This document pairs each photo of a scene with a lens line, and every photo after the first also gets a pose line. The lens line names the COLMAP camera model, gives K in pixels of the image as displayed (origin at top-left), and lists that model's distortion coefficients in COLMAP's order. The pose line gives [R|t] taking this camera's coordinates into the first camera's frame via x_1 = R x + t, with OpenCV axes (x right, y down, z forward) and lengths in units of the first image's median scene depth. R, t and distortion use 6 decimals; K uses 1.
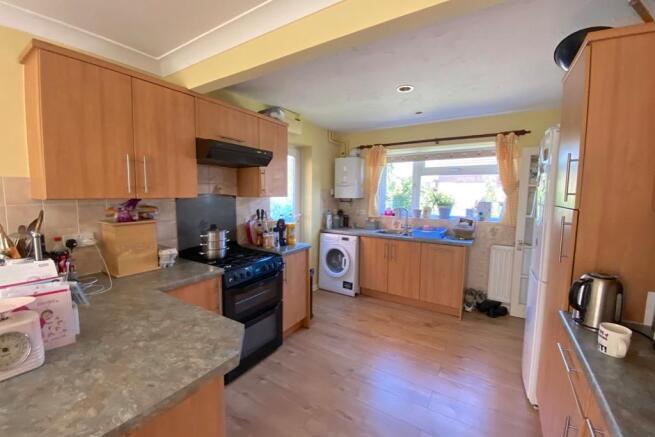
lens RADIAL K [[268.8, 0, 330.1], [0, 268.8, 221.2], [0, 0, 1]] dist [-0.005803, -0.008131]
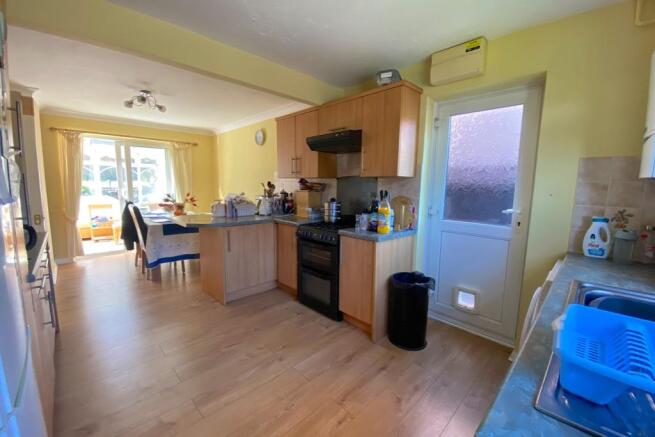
lens RADIAL K [[268.8, 0, 325.3], [0, 268.8, 219.5], [0, 0, 1]] dist [-0.005803, -0.008131]
pose [[-0.246042, 0.117597, -0.962099, 0.859164], [-0.116573, 0.981817, 0.149819, -0.075262], [0.962223, 0.149016, -0.227860, 1.260383]]
